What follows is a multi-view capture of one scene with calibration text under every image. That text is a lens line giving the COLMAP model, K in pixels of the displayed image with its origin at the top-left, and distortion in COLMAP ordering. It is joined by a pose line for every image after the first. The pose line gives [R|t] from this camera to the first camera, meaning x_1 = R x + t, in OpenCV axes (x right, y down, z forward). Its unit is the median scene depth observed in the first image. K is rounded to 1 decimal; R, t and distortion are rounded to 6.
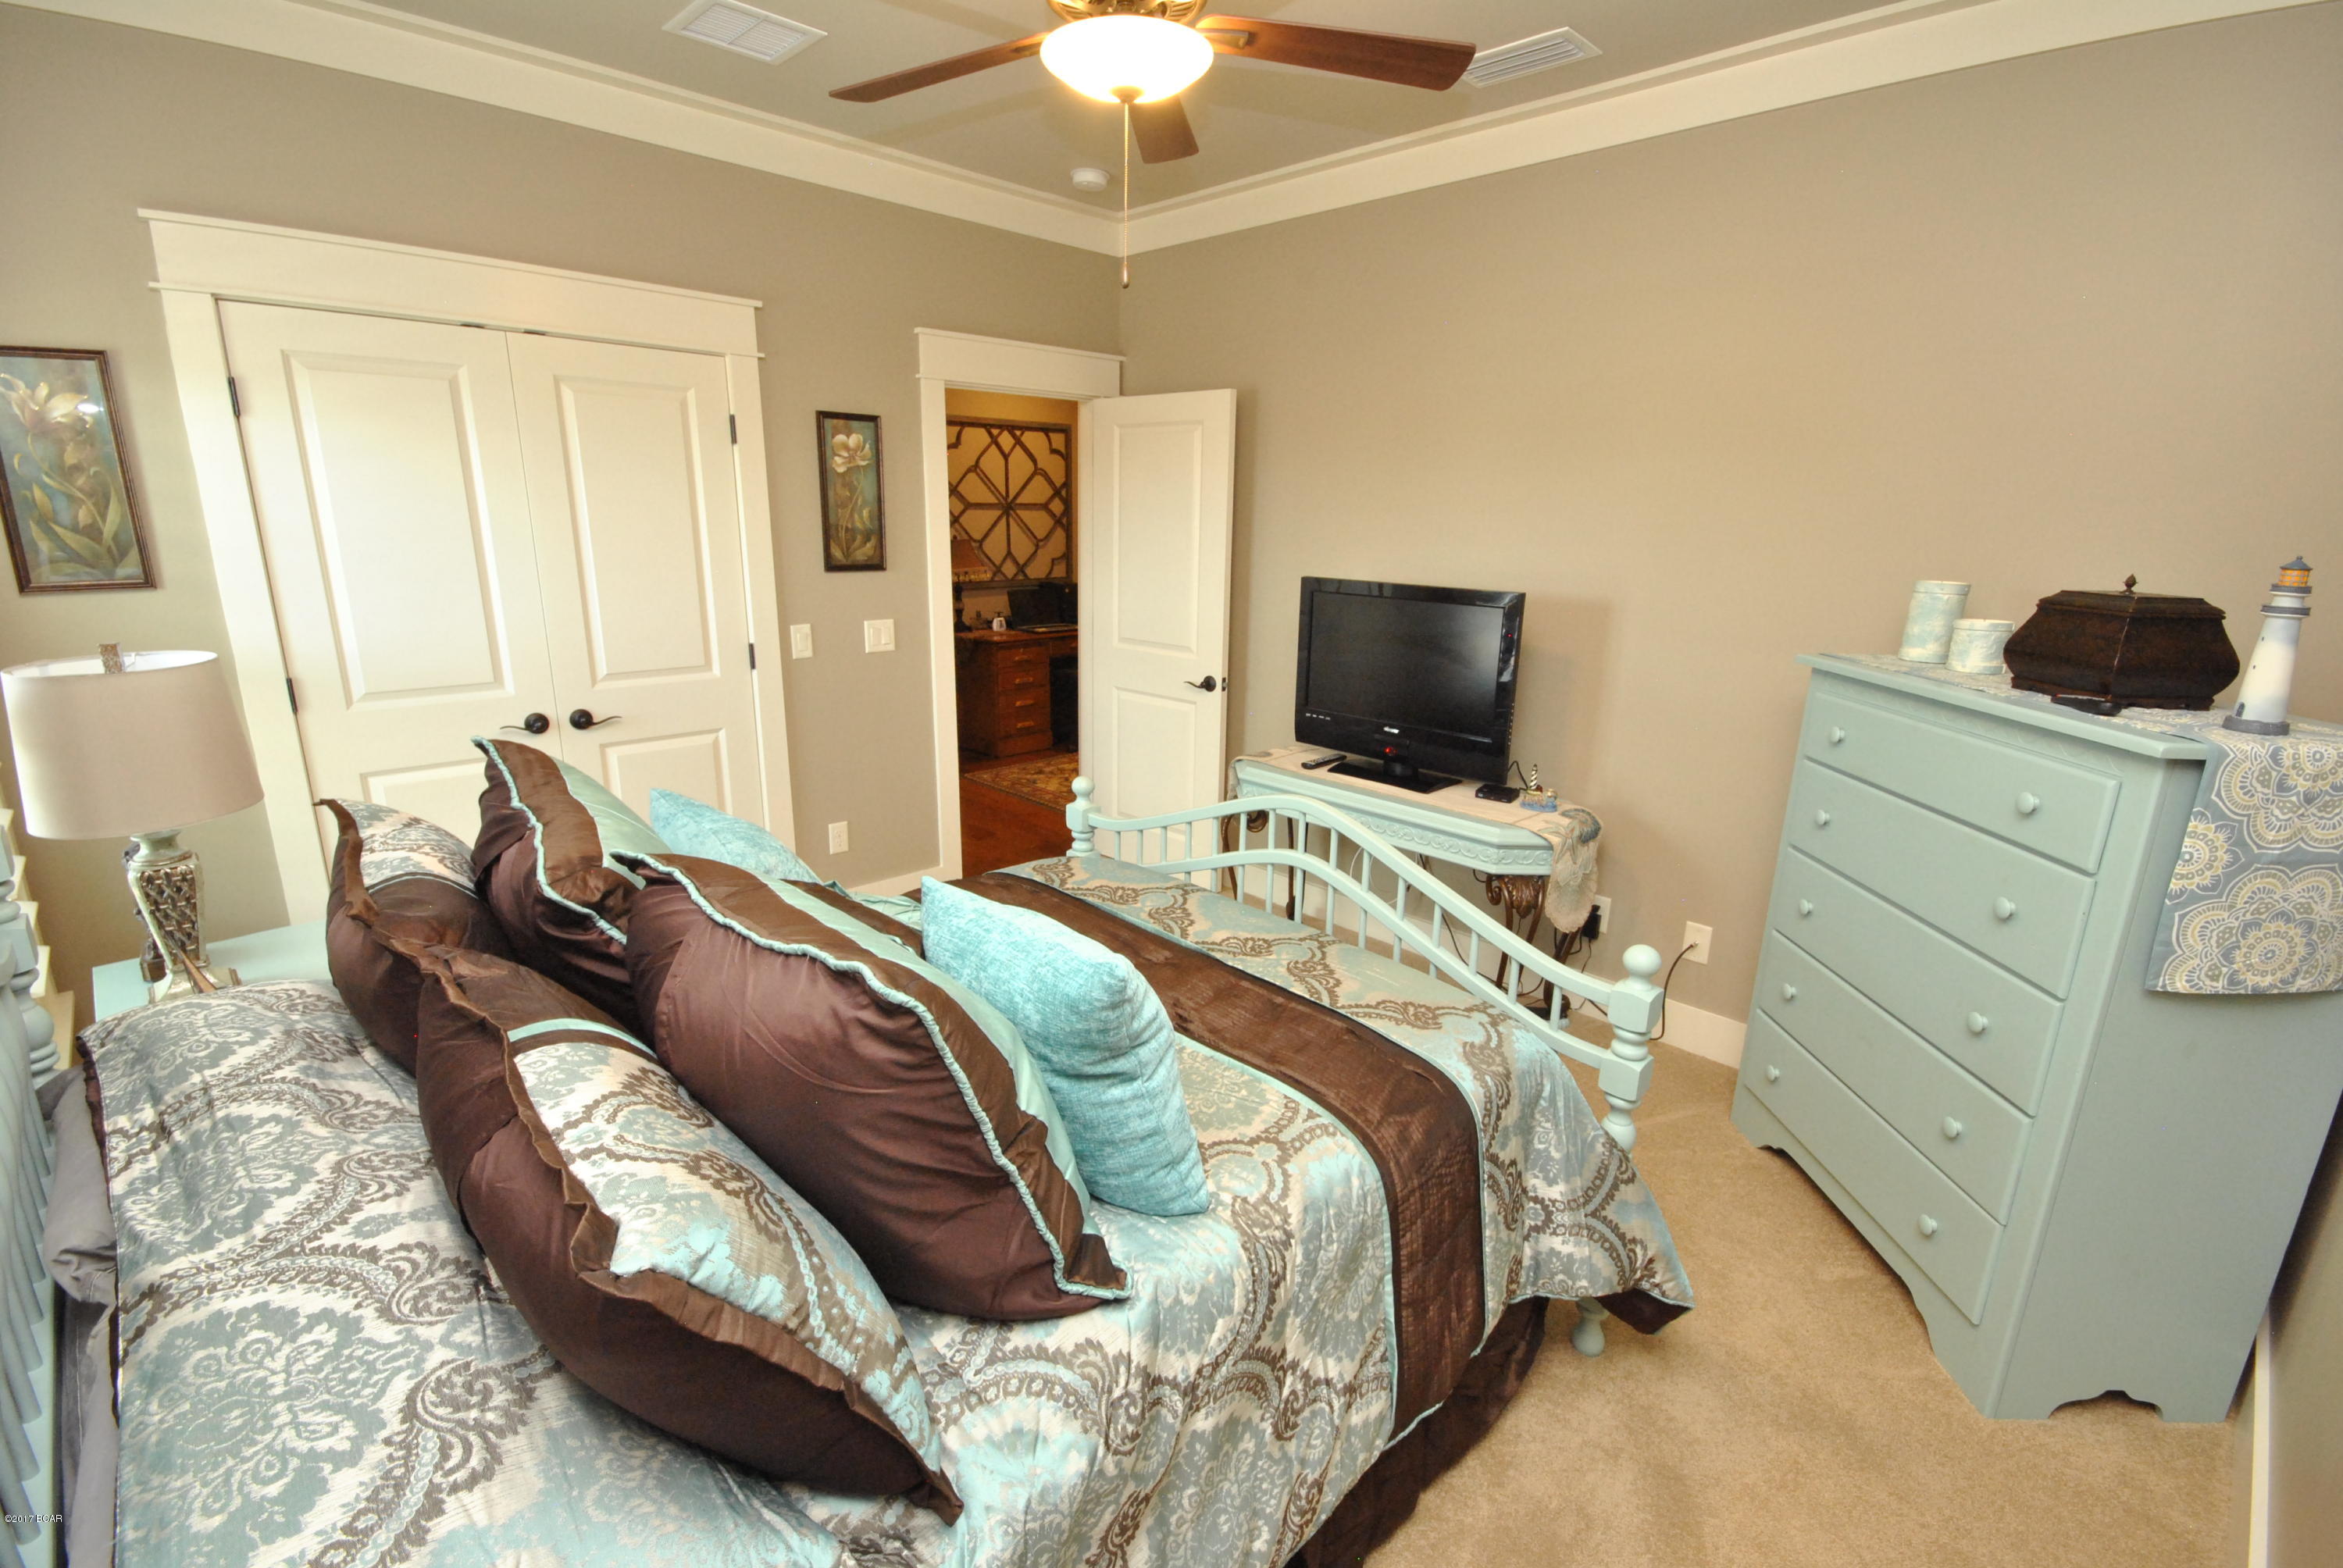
lens RADIAL K [[1046.4, 0, 1188.1], [0, 1046.4, 778.2], [0, 0, 1]] dist [-0.000302, -0.001421]
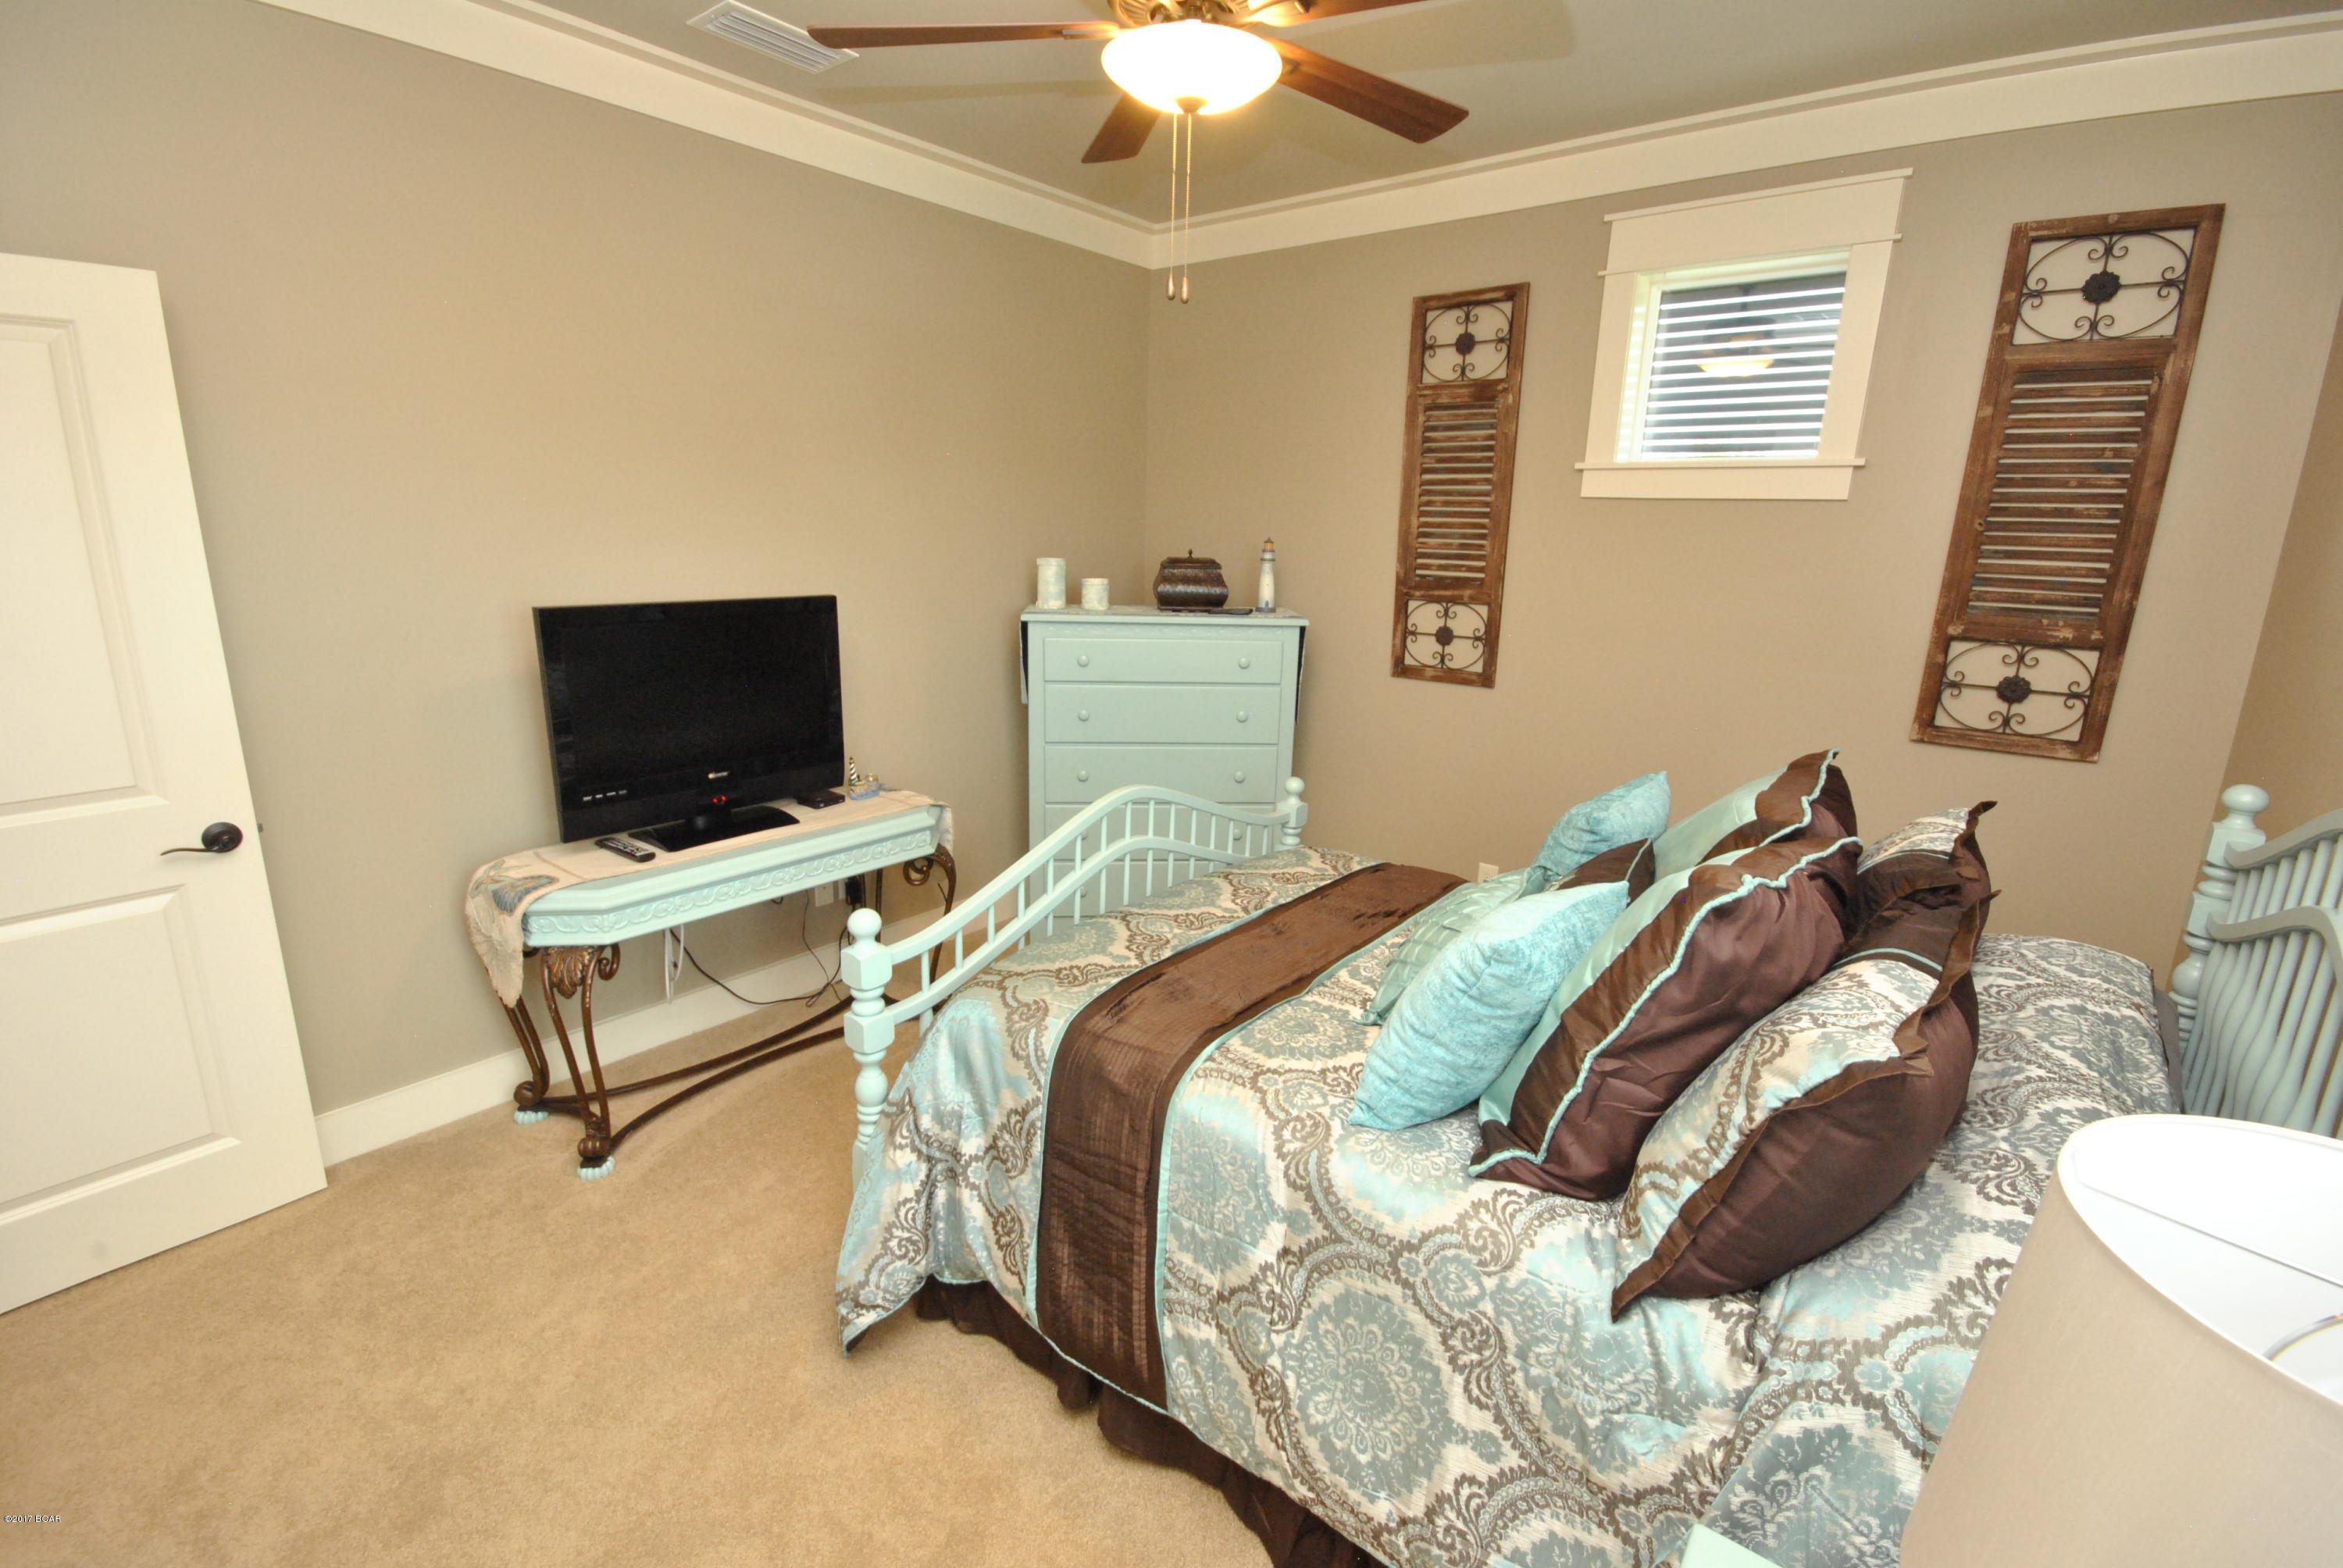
lens RADIAL K [[1046.4, 0, 1175.1], [0, 1046.4, 777.6], [0, 0, 1]] dist [-0.000302, -0.001421]
pose [[-0.108426, -0.258655, 0.959865, -1.756335], [0.221678, 0.934954, 0.276983, -0.528420], [-0.969073, 0.242813, -0.044035, 1.866106]]
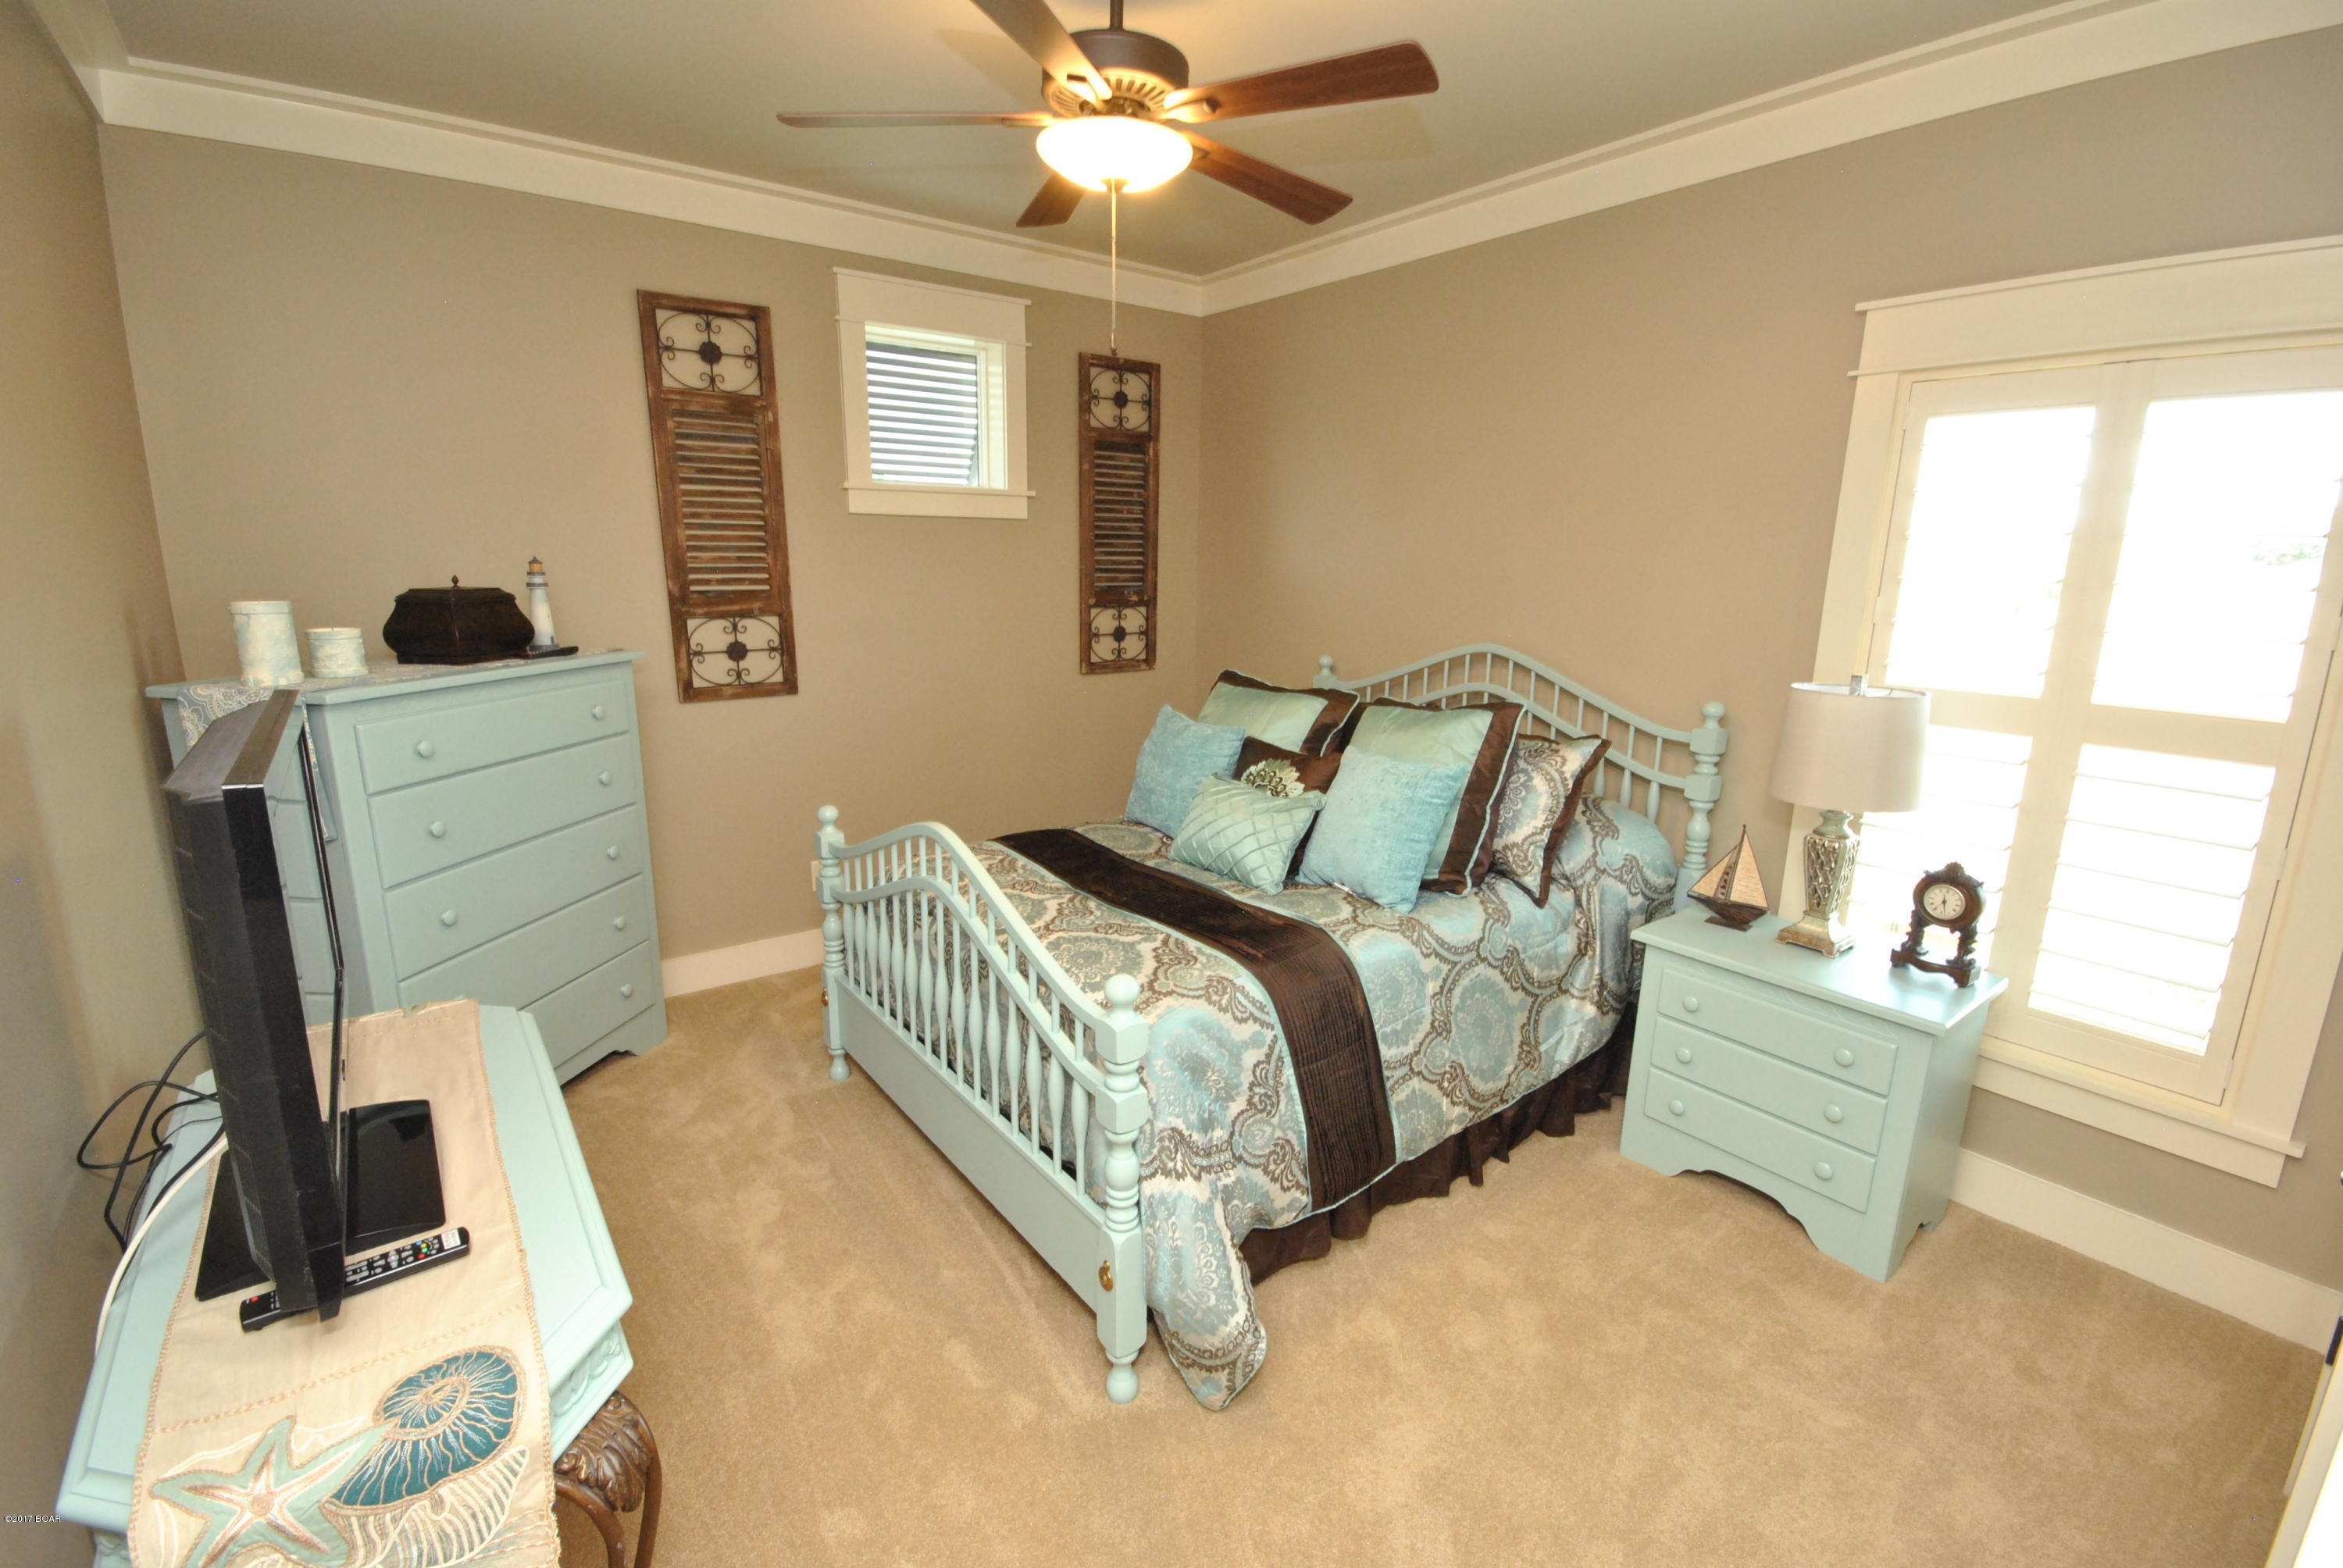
lens RADIAL K [[1046.4, 0, 1174.2], [0, 1046.4, 783.8], [0, 0, 1]] dist [-0.000302, -0.001421]
pose [[-0.991228, -0.060166, 0.117674, -0.434259], [0.000311, 0.889306, 0.457313, -0.919834], [-0.132162, 0.453338, -0.881486, 3.490889]]
